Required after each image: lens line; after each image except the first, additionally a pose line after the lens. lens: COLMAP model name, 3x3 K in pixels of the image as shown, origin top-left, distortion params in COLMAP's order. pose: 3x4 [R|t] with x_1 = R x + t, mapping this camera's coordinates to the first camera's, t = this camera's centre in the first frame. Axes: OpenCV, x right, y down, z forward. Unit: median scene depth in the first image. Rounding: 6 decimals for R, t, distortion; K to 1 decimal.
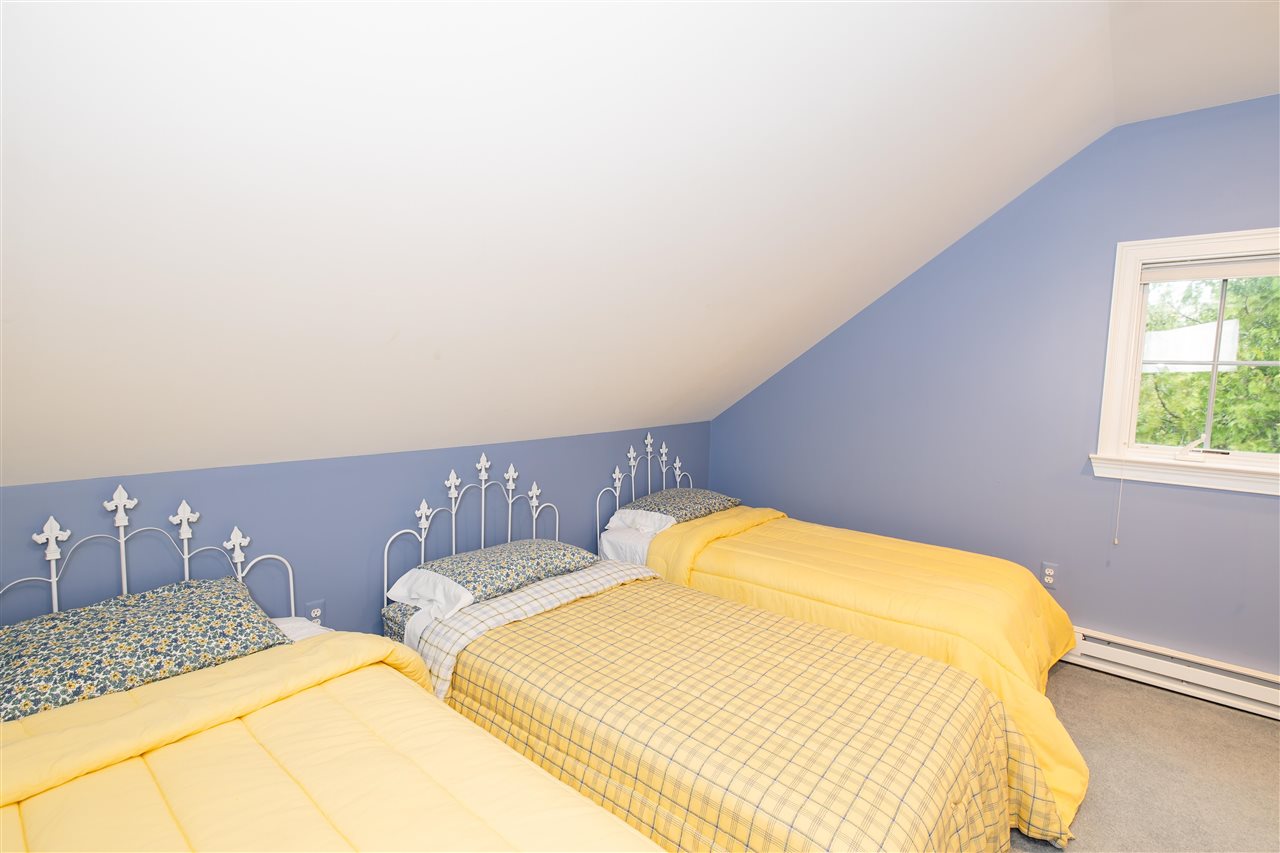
lens RADIAL K [[574.2, 0, 607.0], [0, 574.2, 424.6], [0, 0, 1]] dist [0.001659, 0.000137]
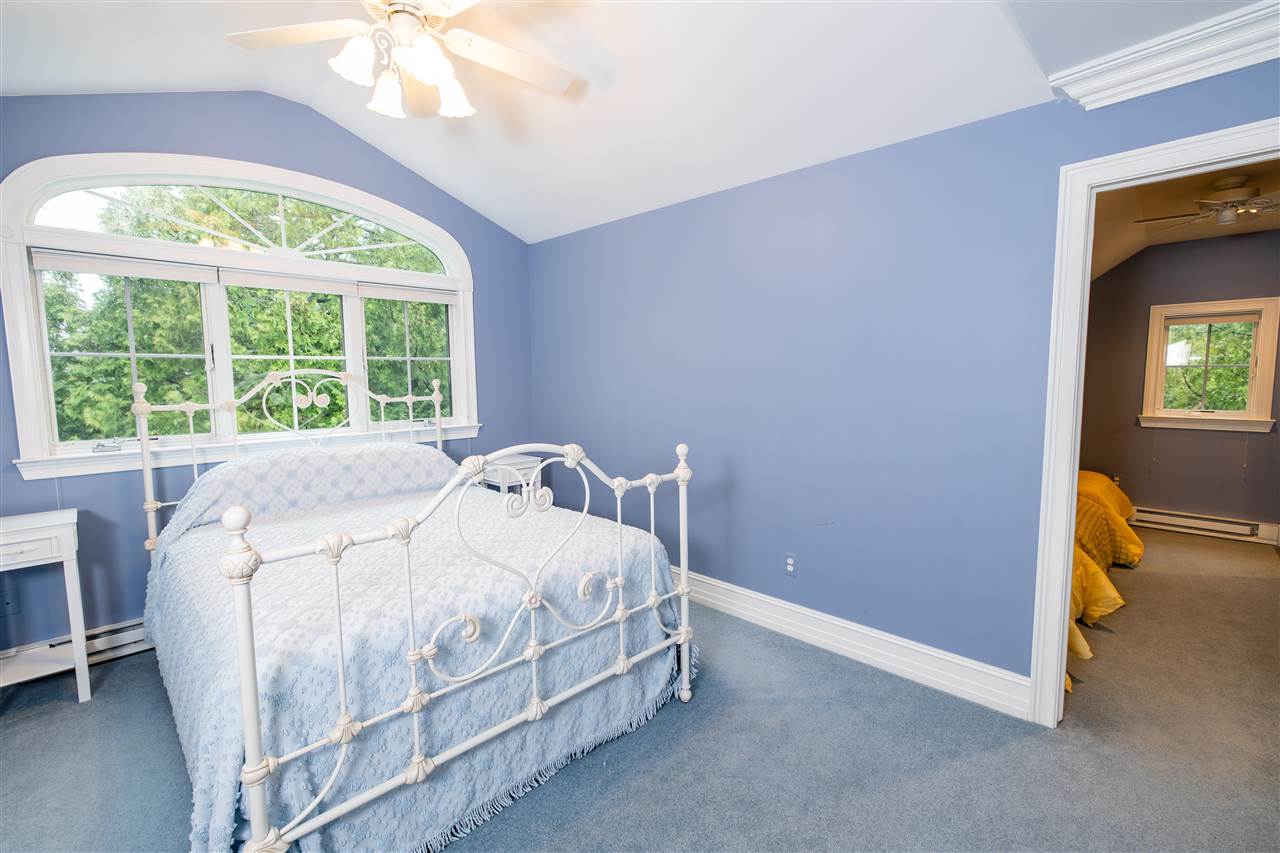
lens RADIAL K [[529.1, 0, 605.6], [0, 529.1, 434.0], [0, 0, 1]] dist [-0.001207, -0.000082]
pose [[0.995909, -0.038339, -0.081824, -0.821393], [0.039055, 0.999211, 0.007166, 0.031044], [0.081484, -0.010333, 0.996621, -0.940419]]
